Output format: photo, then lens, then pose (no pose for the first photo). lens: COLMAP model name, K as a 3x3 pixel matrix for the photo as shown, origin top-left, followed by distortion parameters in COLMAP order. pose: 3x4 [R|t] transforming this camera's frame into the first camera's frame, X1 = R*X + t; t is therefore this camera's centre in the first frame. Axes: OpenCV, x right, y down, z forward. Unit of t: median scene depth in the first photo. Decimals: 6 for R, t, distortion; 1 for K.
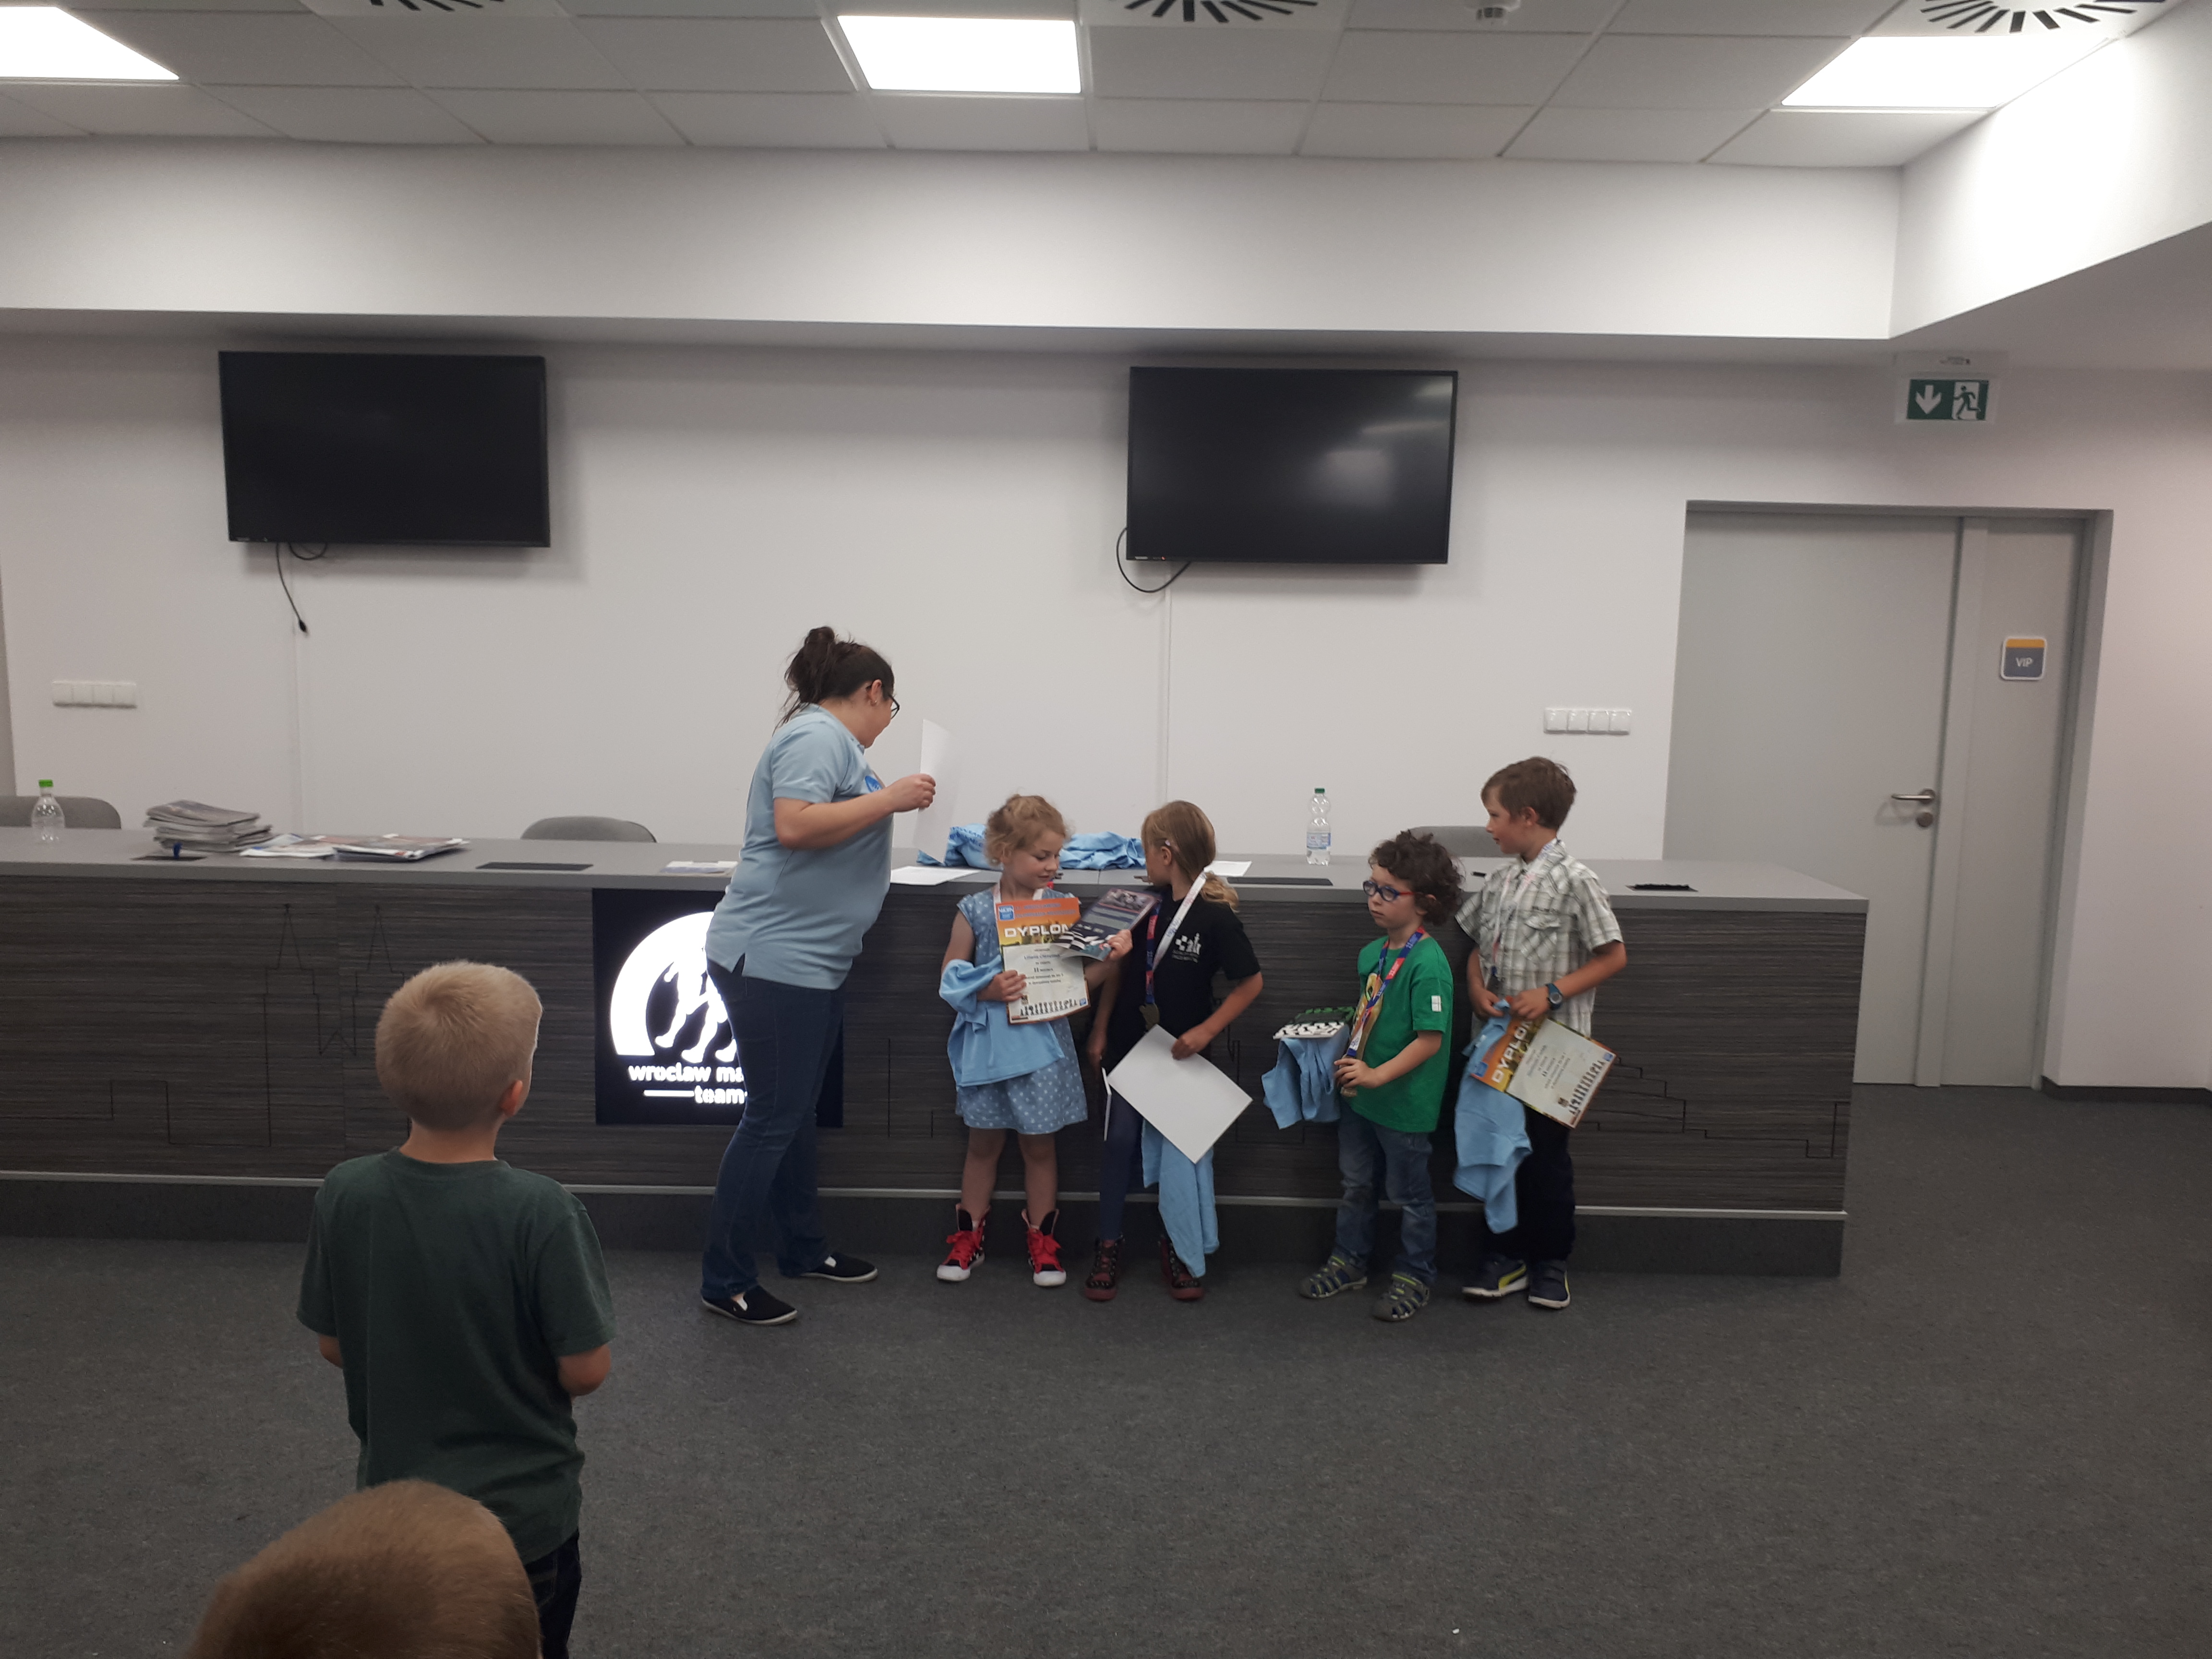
lens RADIAL K [[1783.0, 0, 1106.8], [0, 1783.0, 838.8], [0, 0, 1]] dist [0.034778, -0.056710]
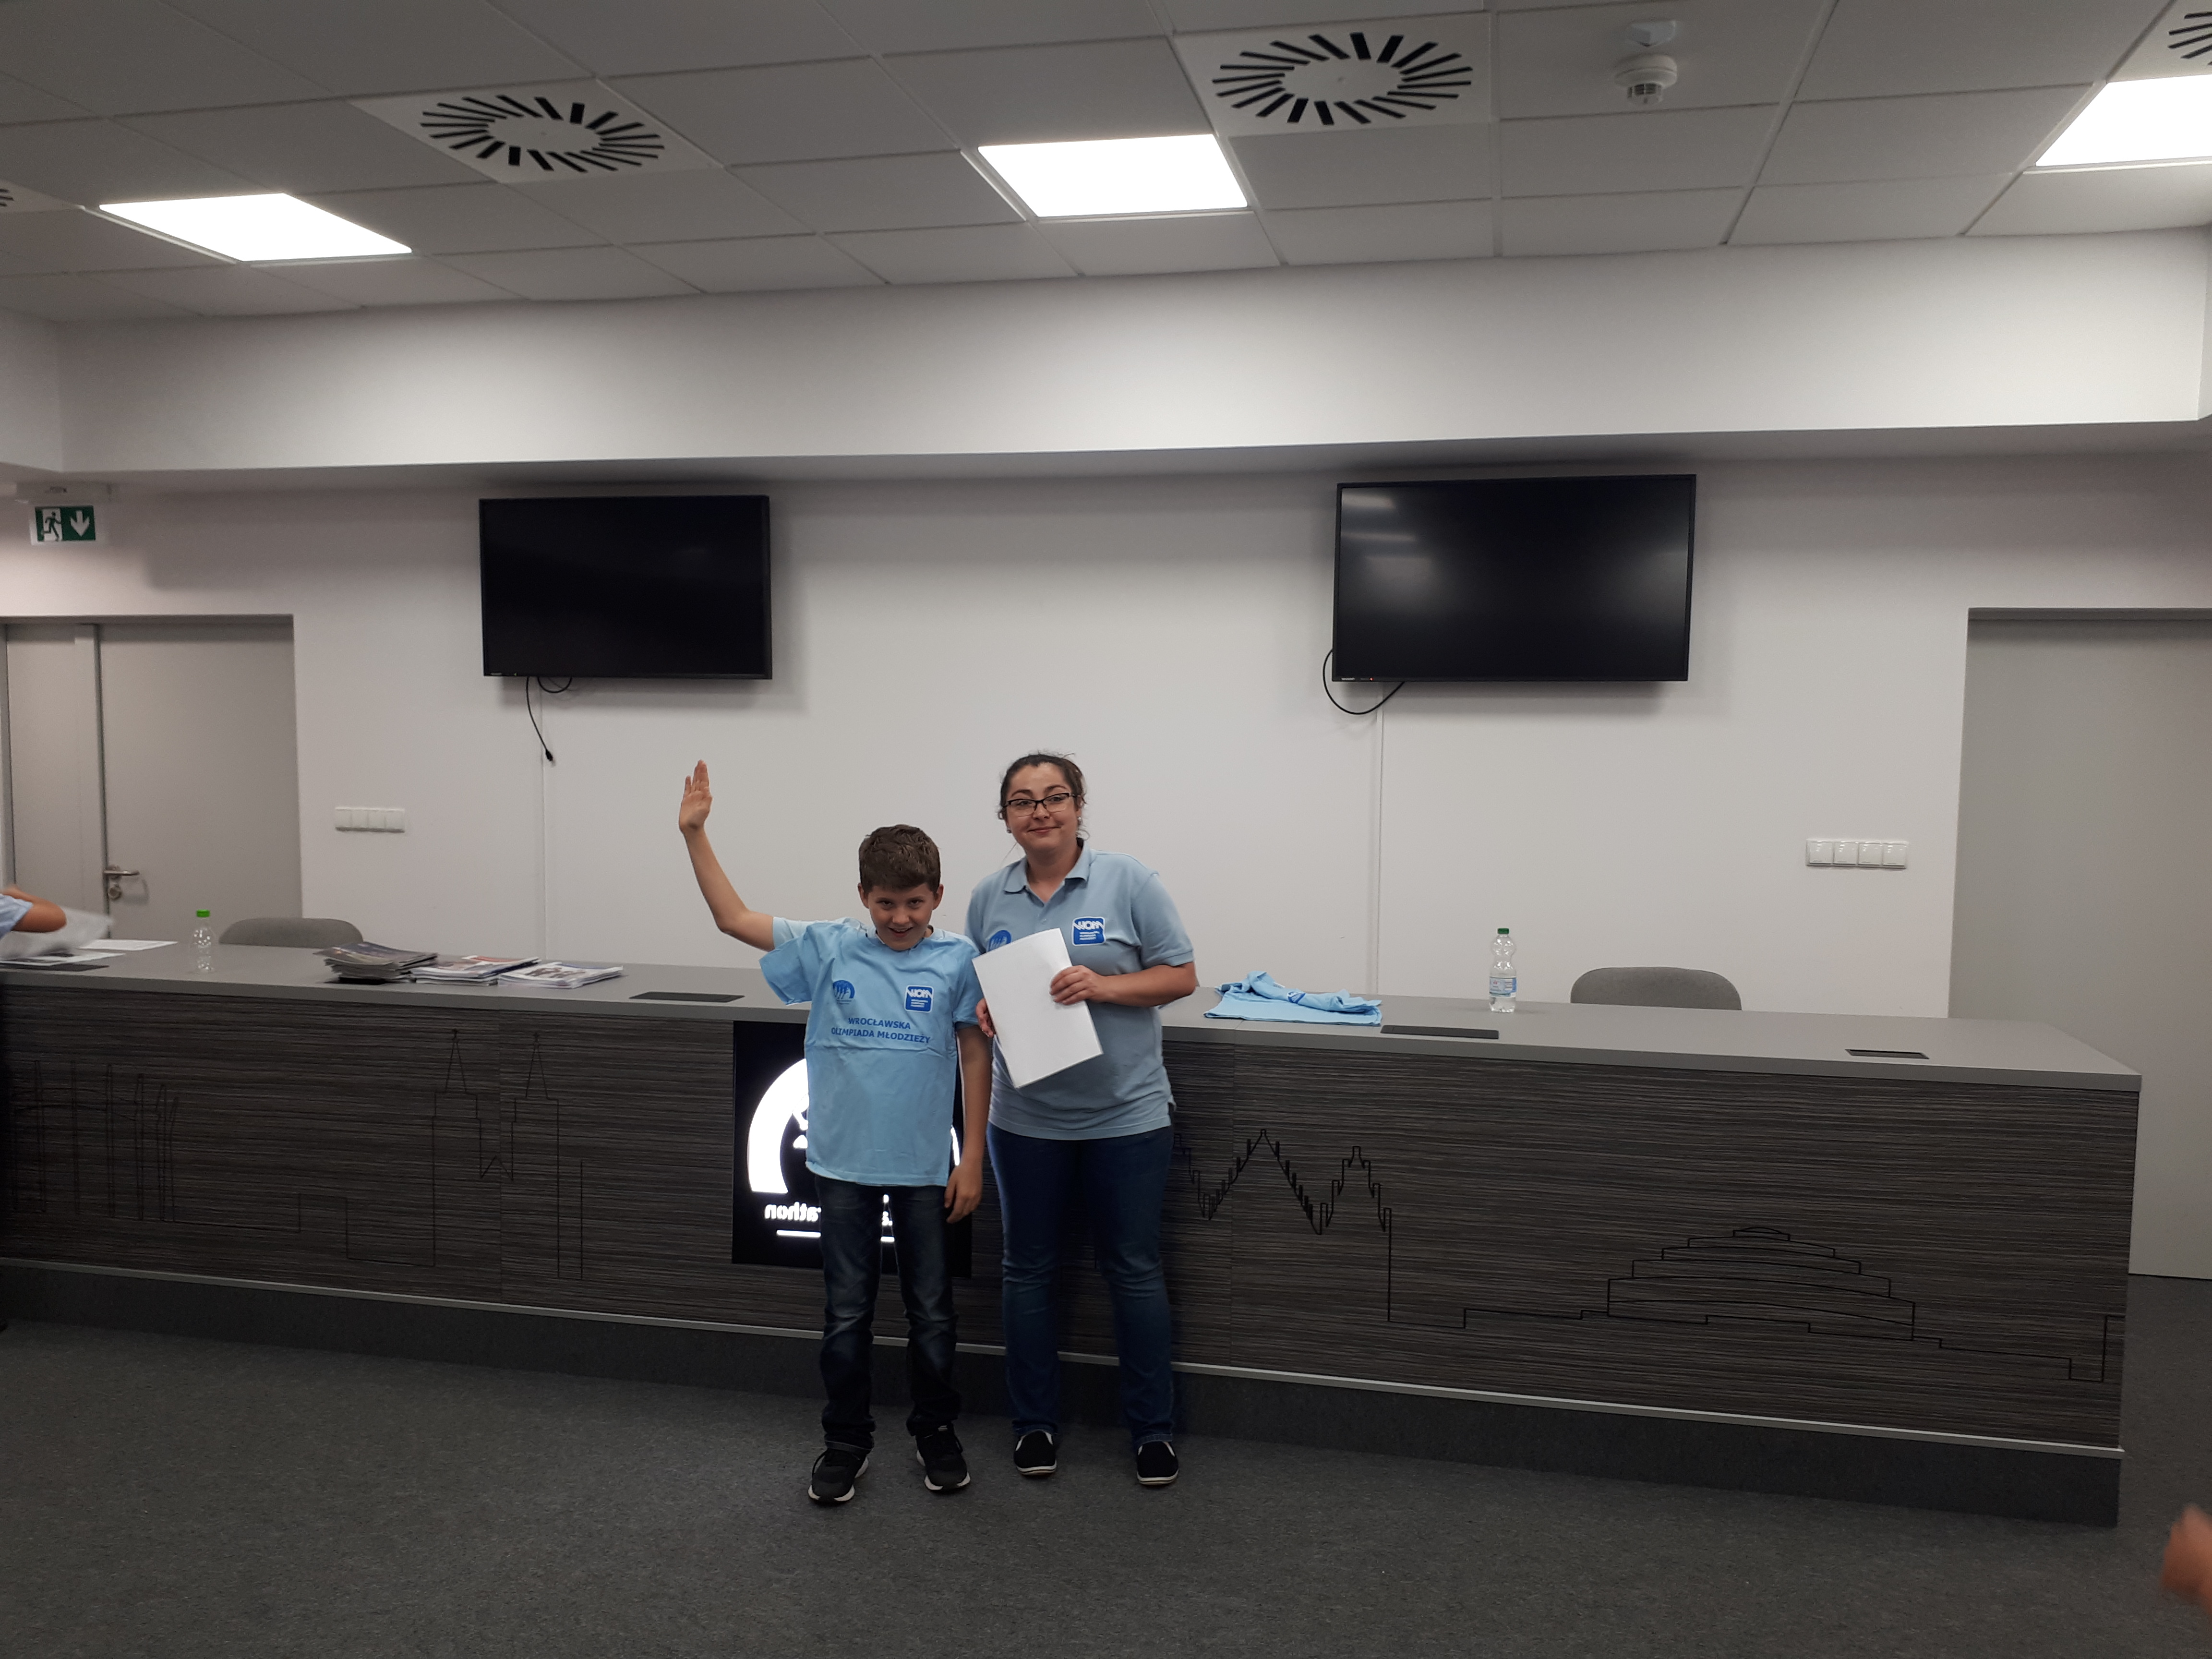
lens RADIAL K [[1785.5, 0, 1110.5], [0, 1785.5, 835.7], [0, 0, 1]] dist [0.002105, 0.001182]
pose [[0.978406, 0.004521, -0.206641, 0.120017], [-0.017796, 0.997891, -0.062428, -0.016846], [0.205923, 0.064758, 0.976423, 0.067990]]
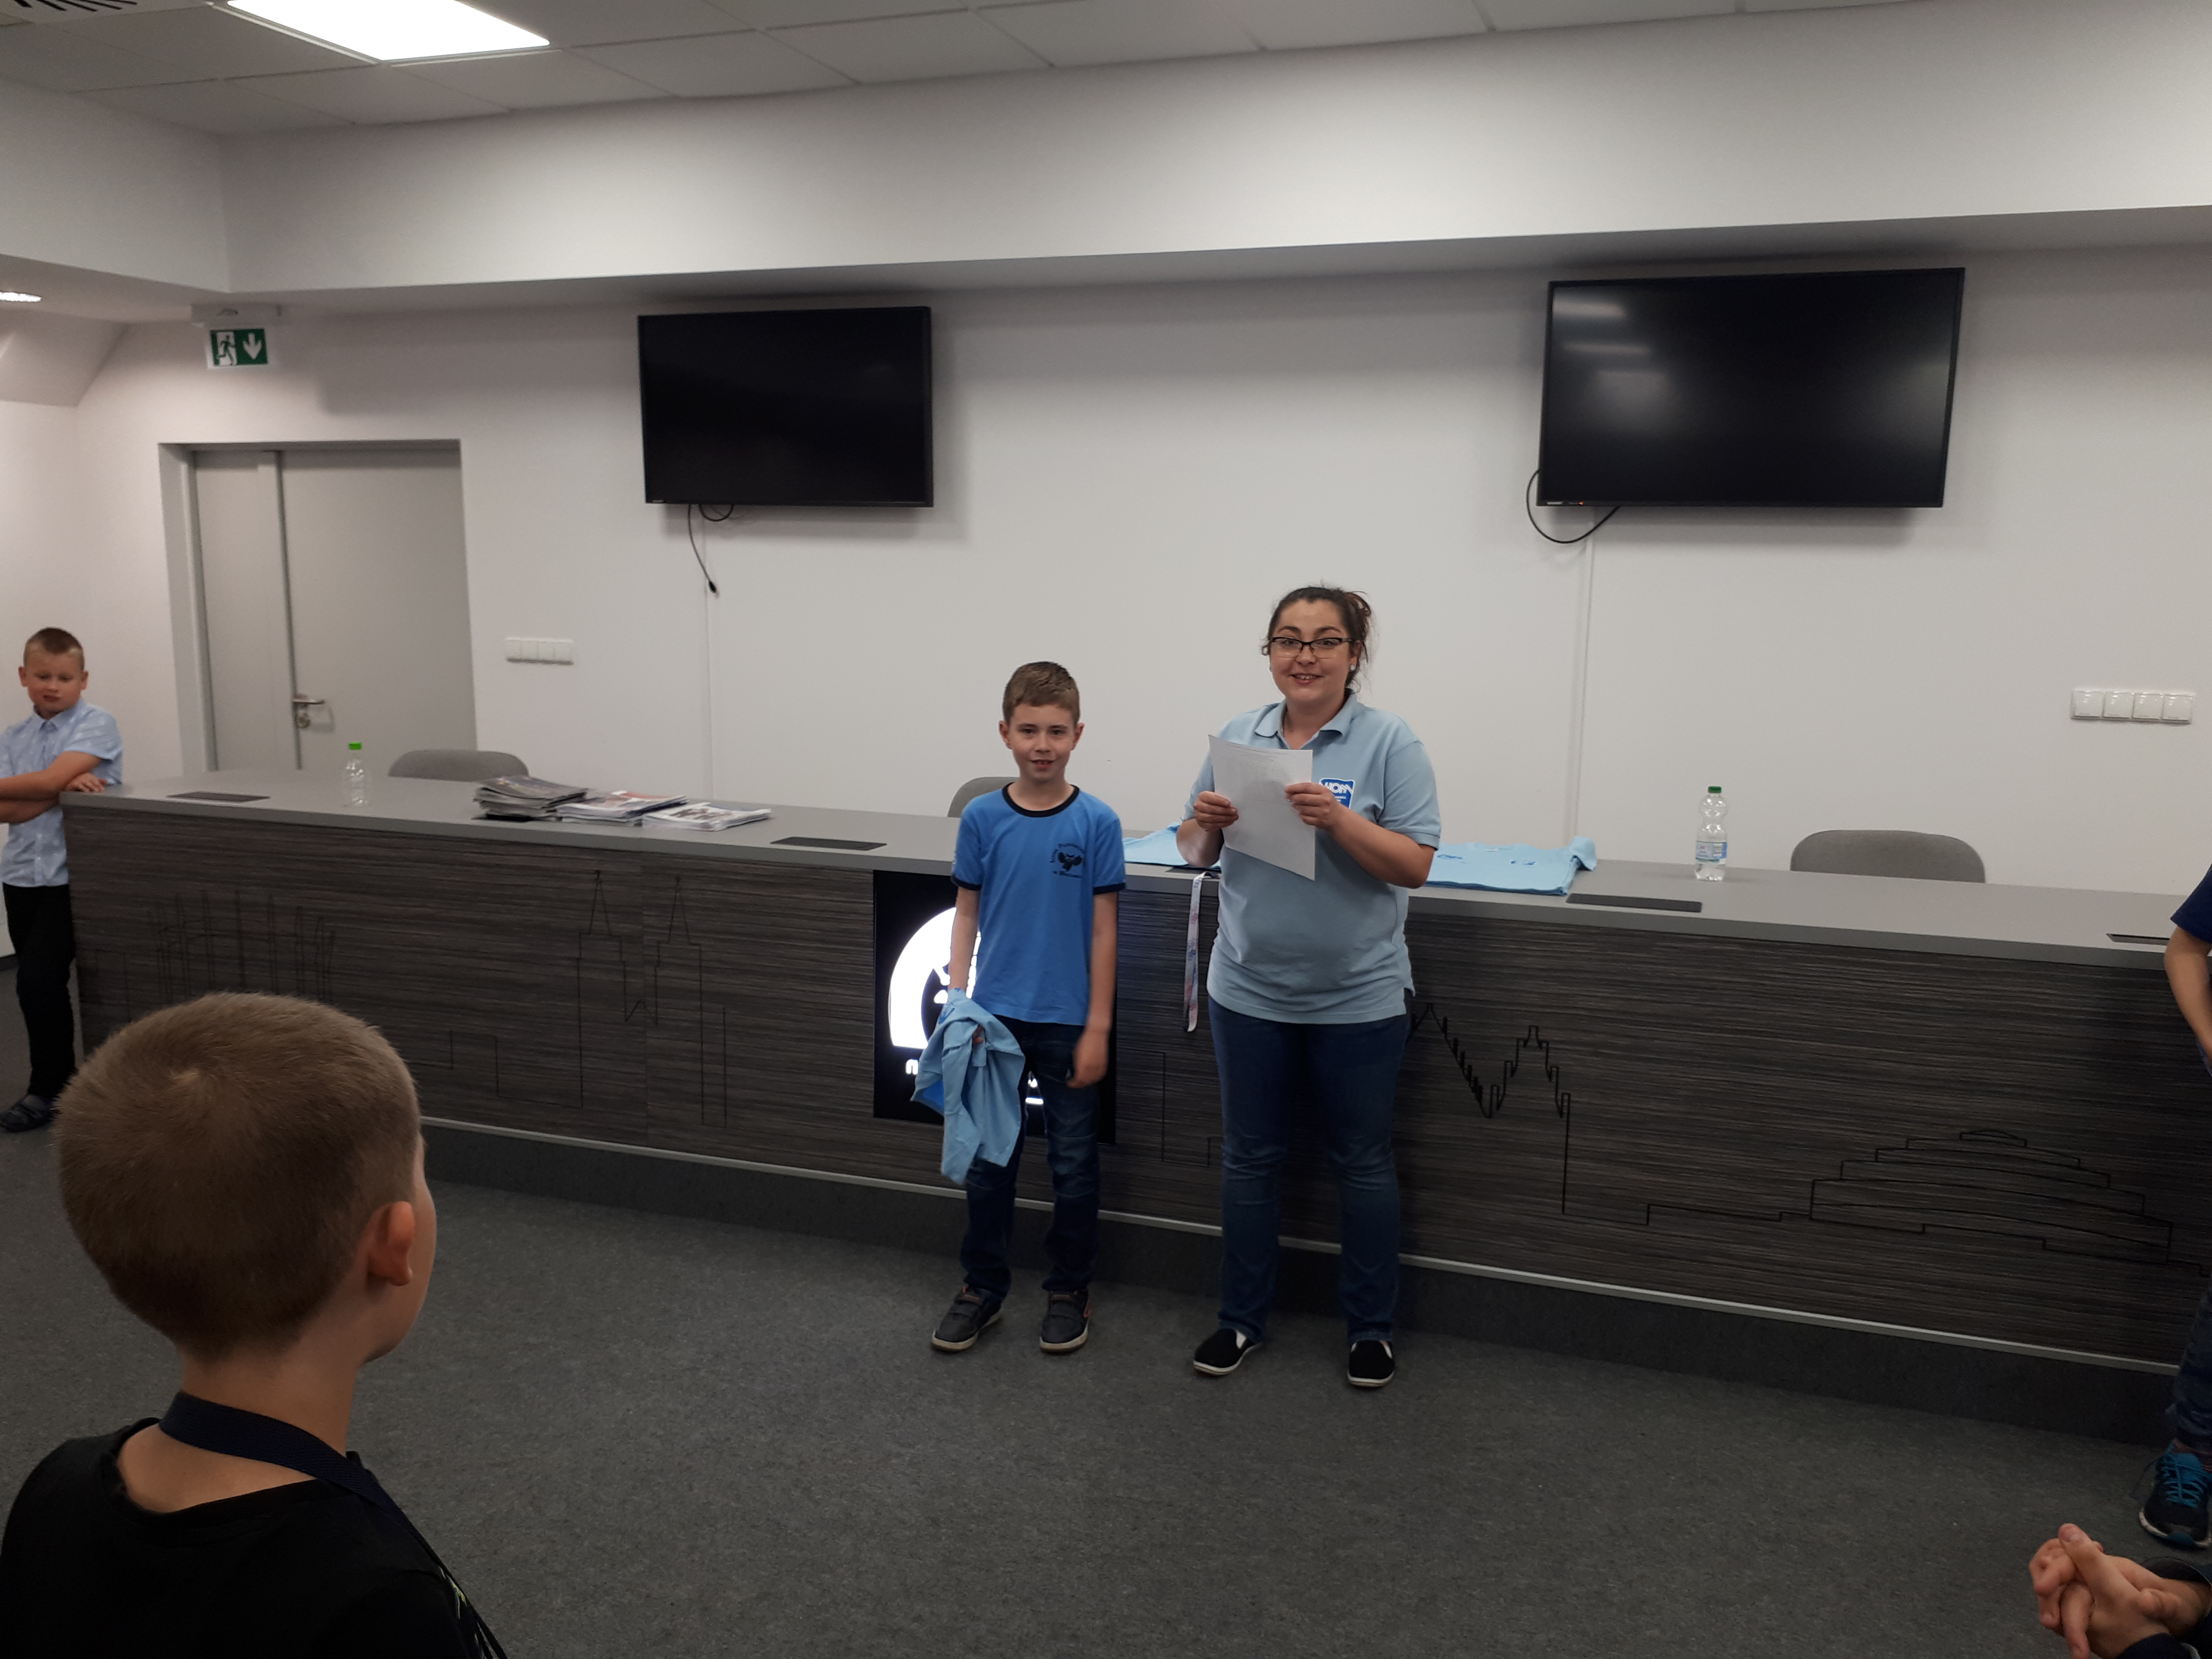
lens RADIAL K [[1788.5, 0, 1120.3], [0, 1788.5, 841.5], [0, 0, 1]] dist [-0.000039, 0.001316]
pose [[0.947975, 0.045183, -0.315122, 0.131062], [-0.035373, 0.998697, 0.036785, -0.026116], [0.316374, -0.023724, 0.948338, 0.144481]]
